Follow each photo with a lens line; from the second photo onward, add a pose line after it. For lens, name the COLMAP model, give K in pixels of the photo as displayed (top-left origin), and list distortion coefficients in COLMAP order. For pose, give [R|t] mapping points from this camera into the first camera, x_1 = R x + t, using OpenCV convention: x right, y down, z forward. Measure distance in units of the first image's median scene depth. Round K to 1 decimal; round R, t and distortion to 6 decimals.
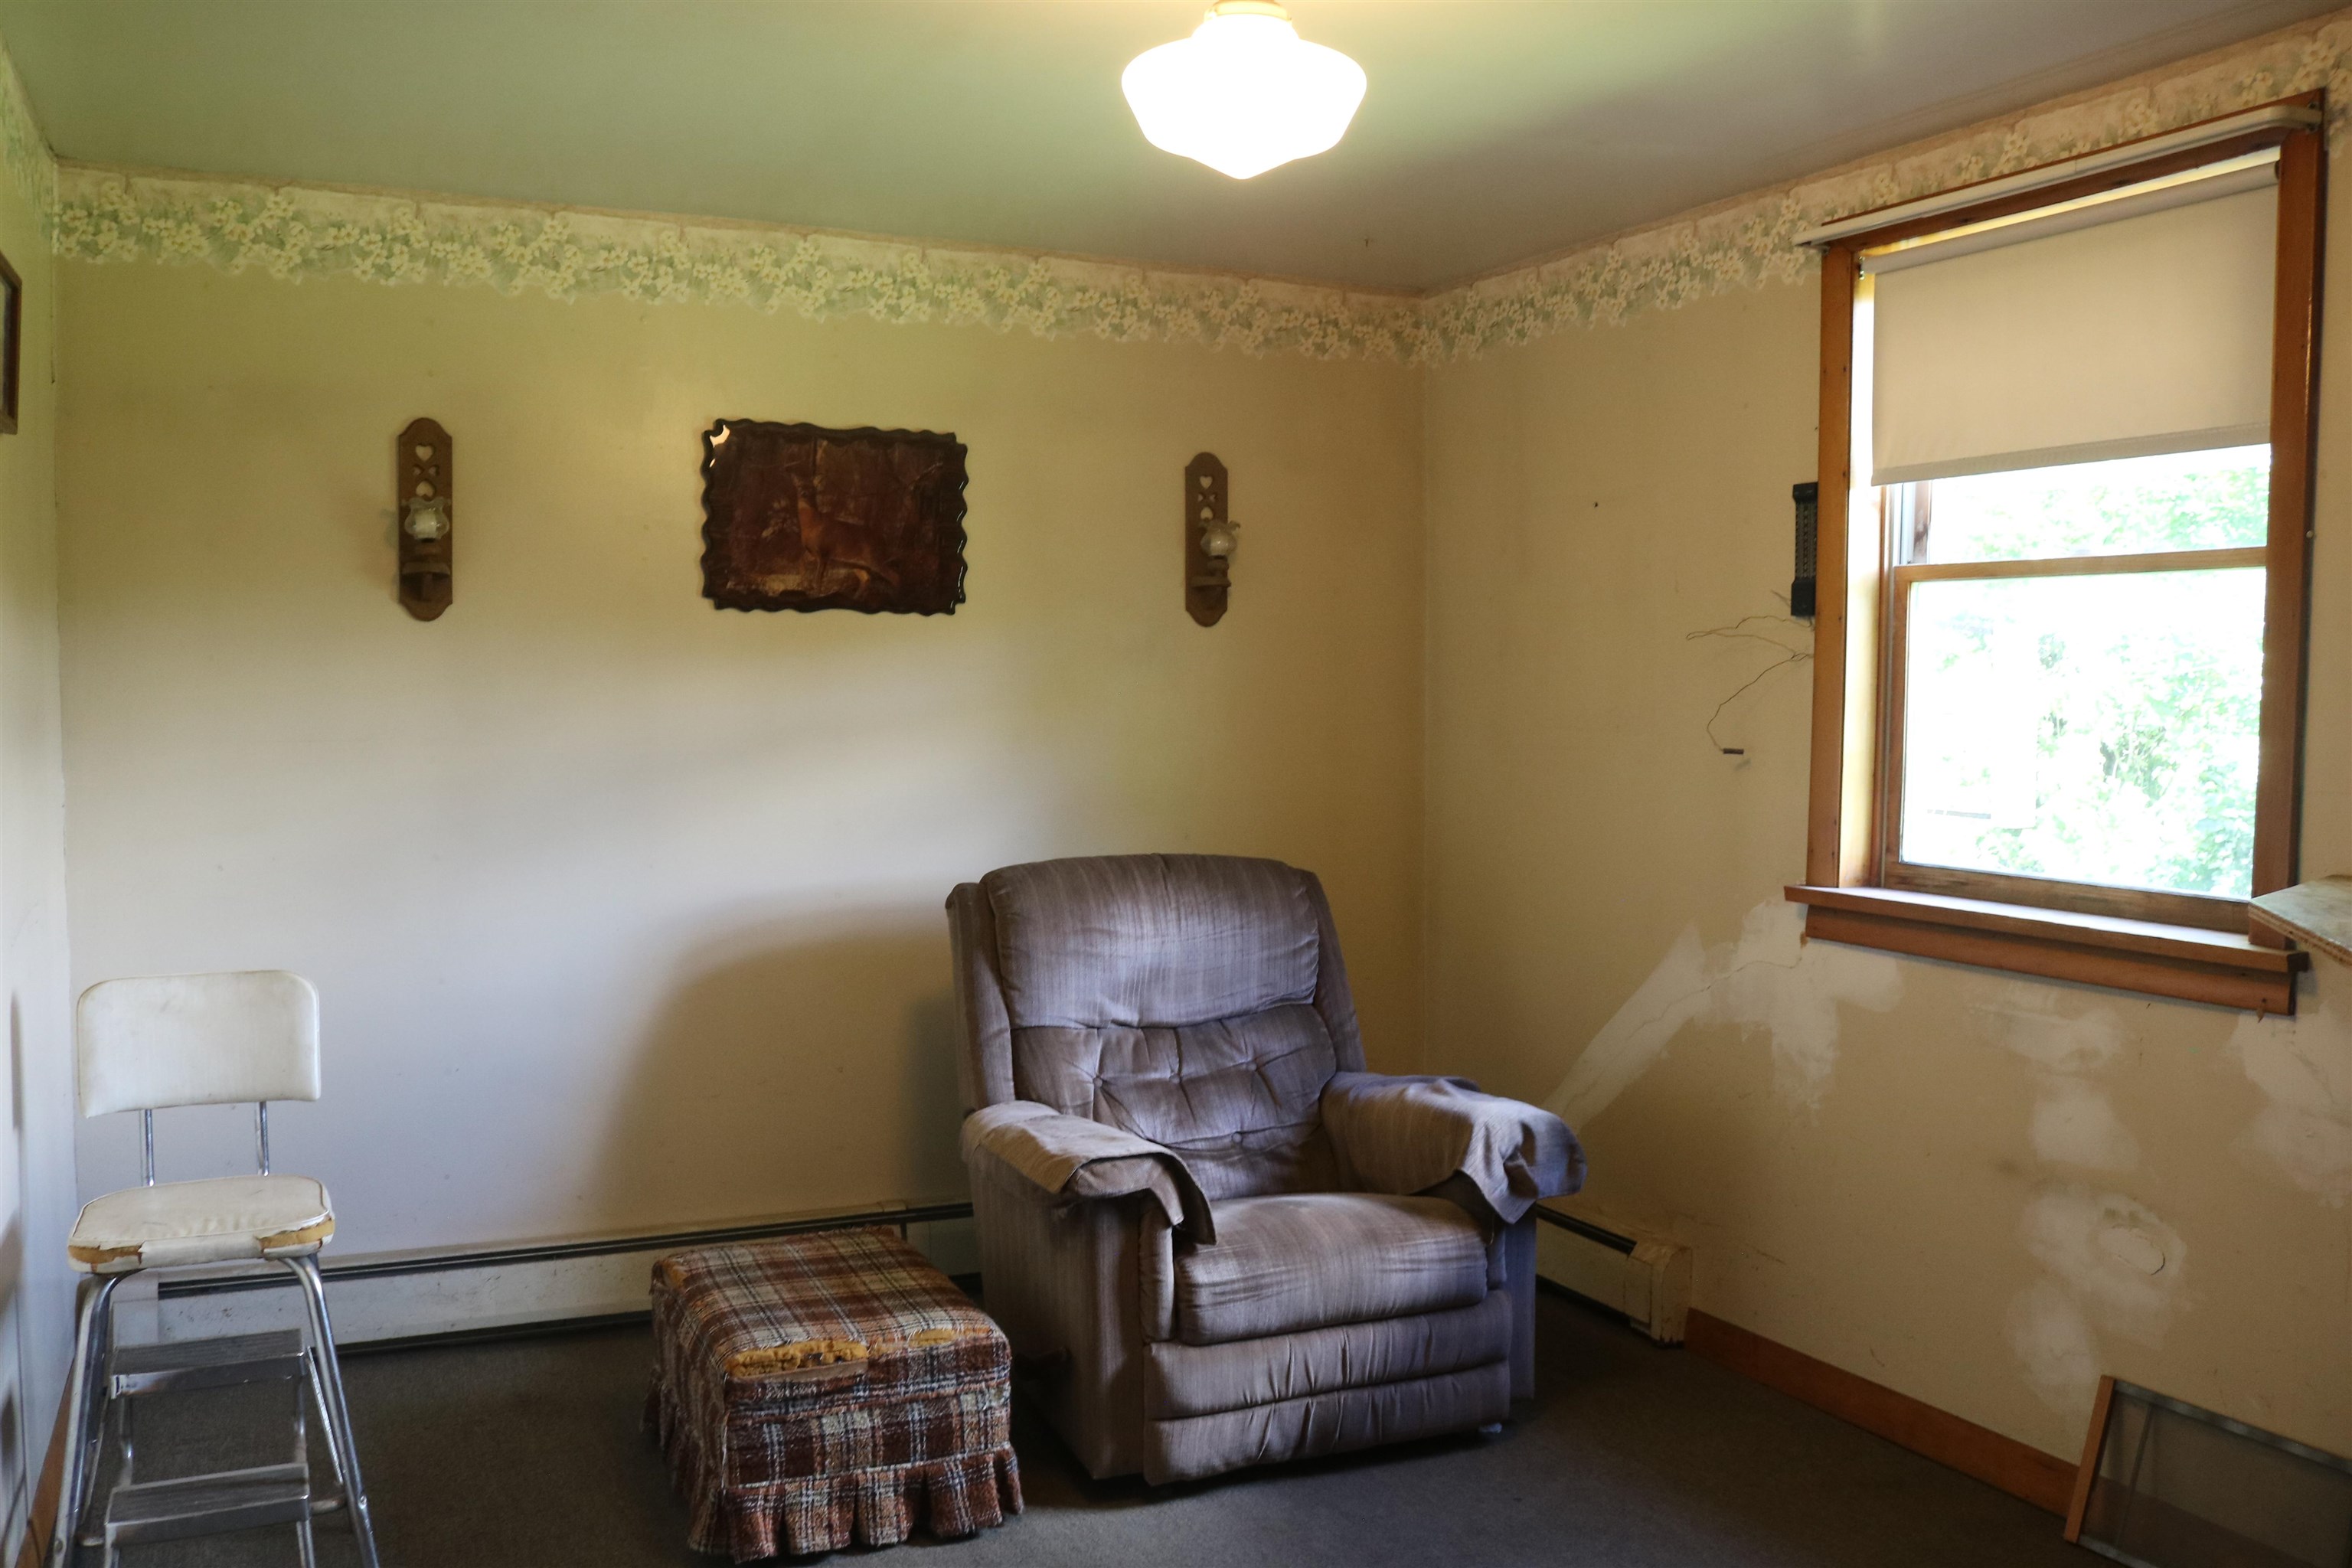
lens RADIAL K [[1946.9, 0, 1169.9], [0, 1946.9, 783.5], [0, 0, 1]] dist [-0.111002, 0.063904]
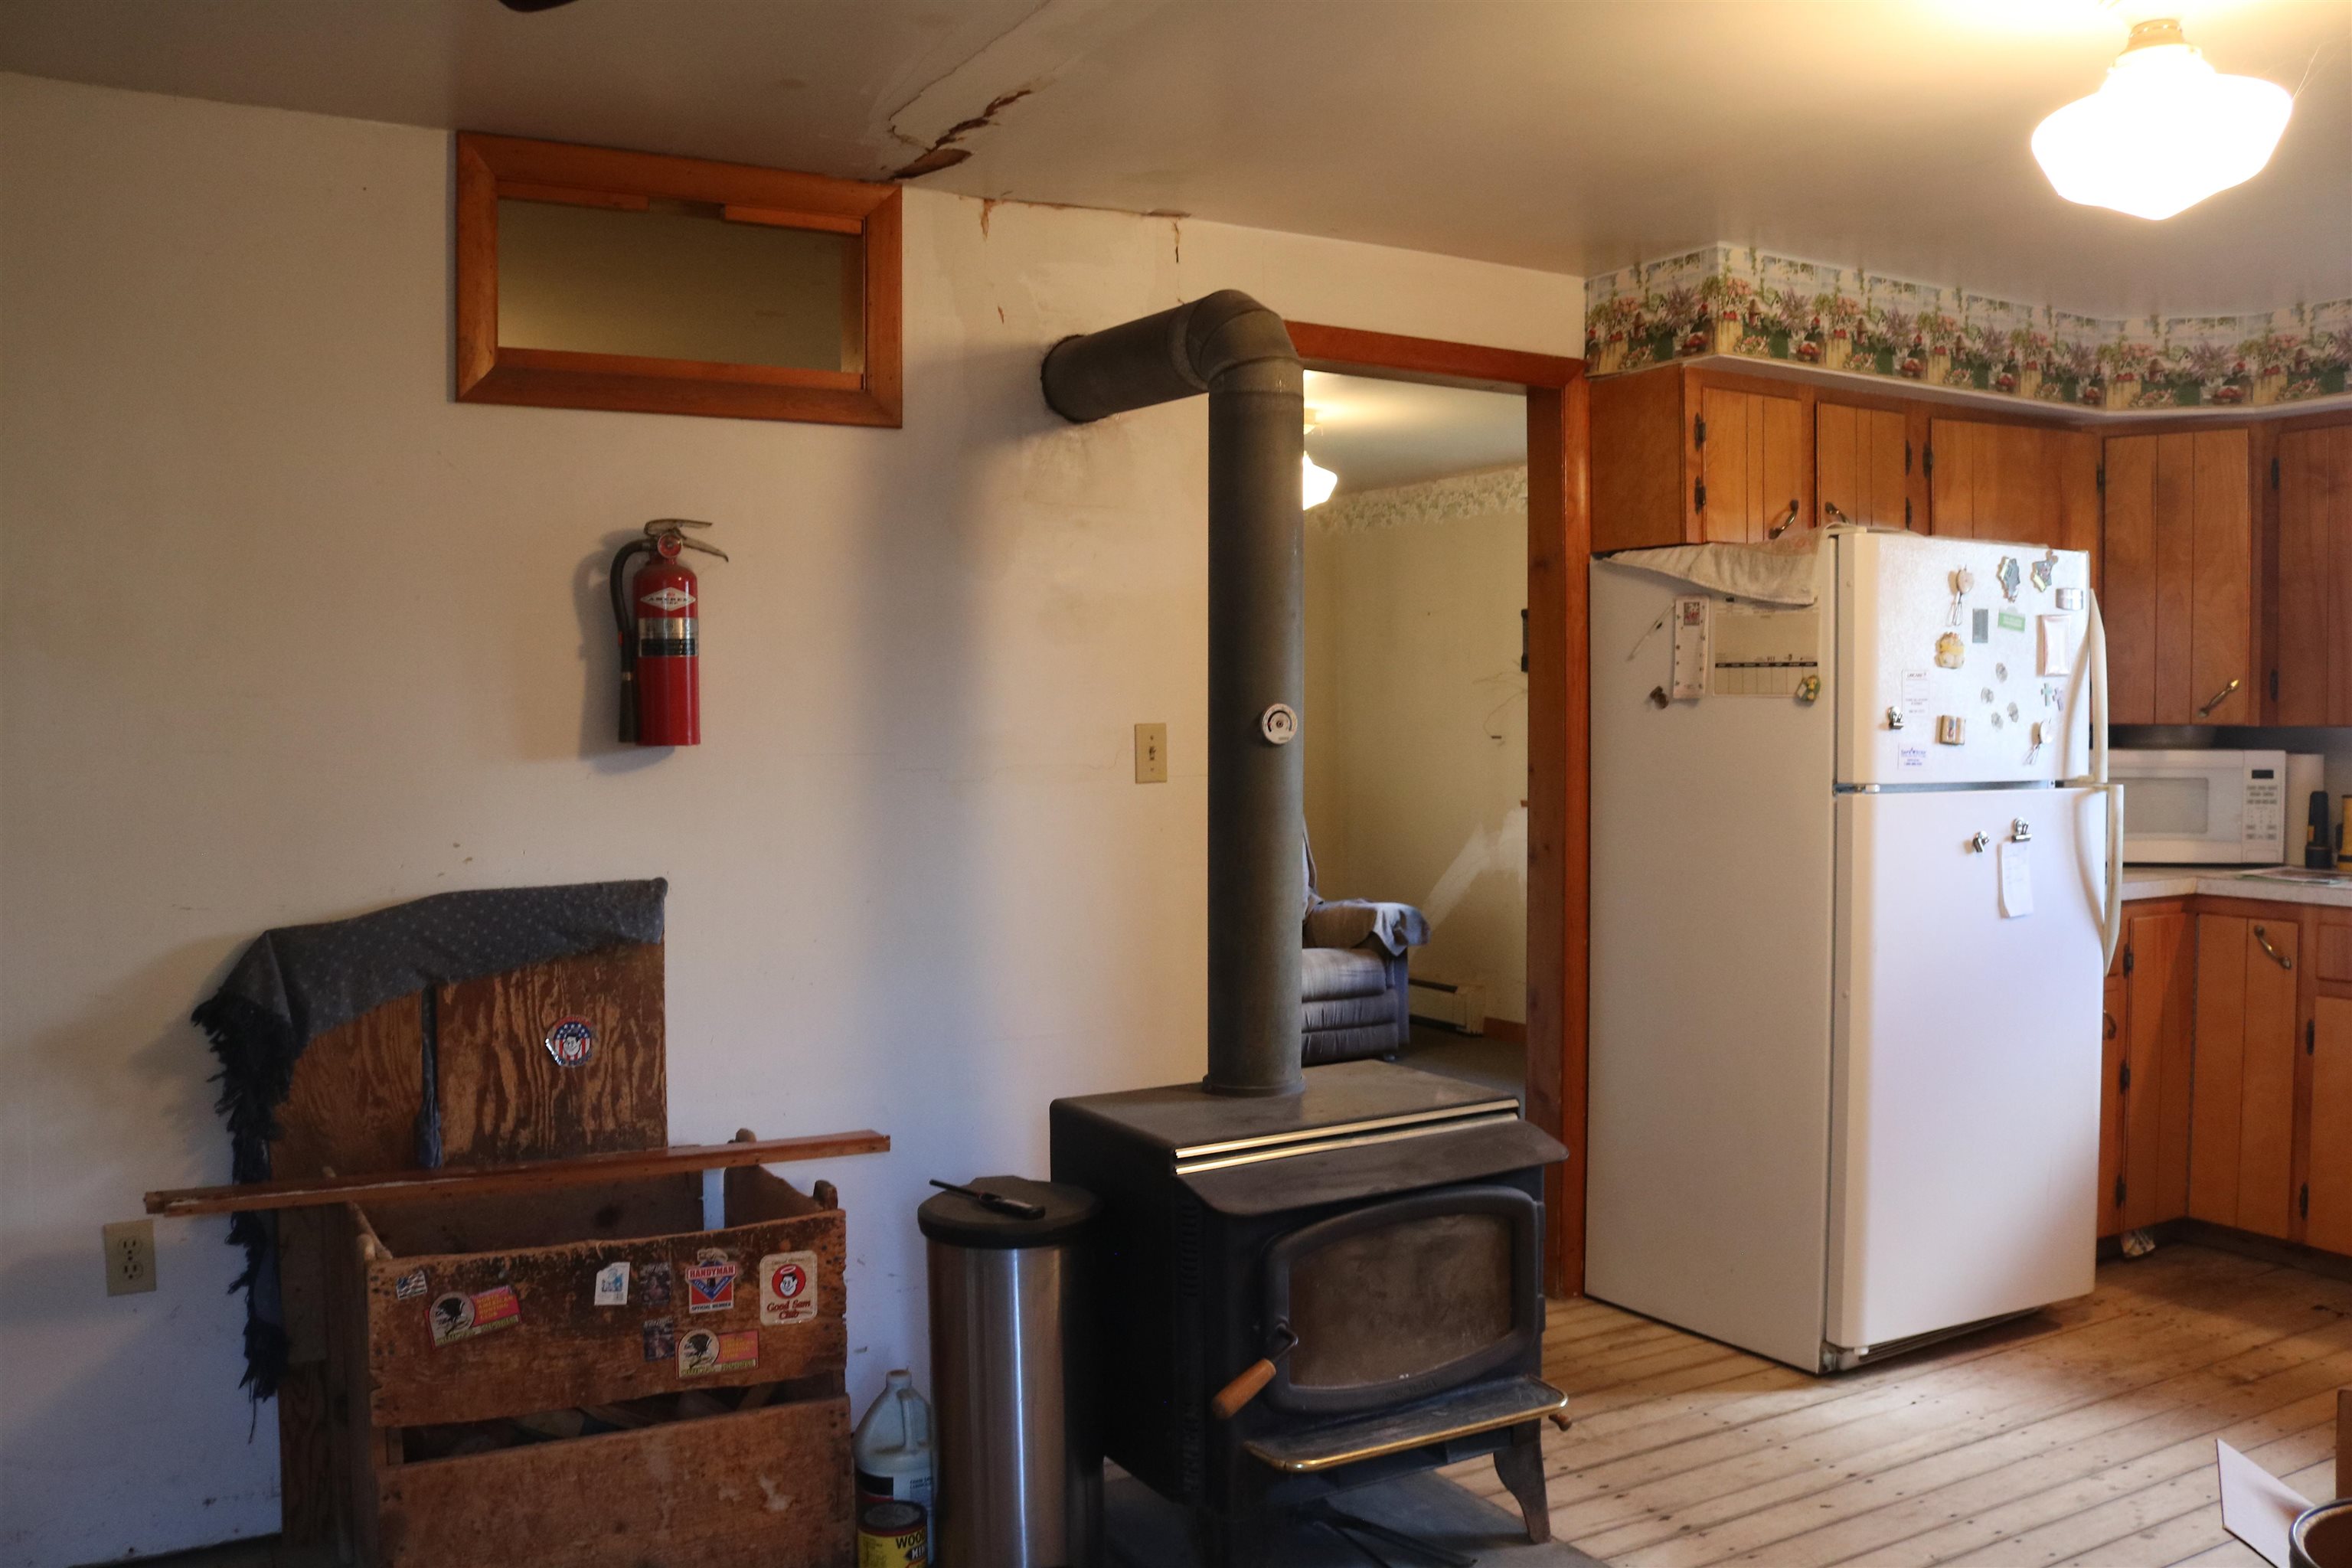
lens RADIAL K [[1946.9, 0, 1172.7], [0, 1946.9, 787.5], [0, 0, 1]] dist [-0.111002, 0.063904]
pose [[0.997285, -0.021046, 0.070561, -0.220044], [0.021801, 0.999713, -0.009946, 0.053885], [-0.070332, 0.011458, 0.997458, -1.143801]]
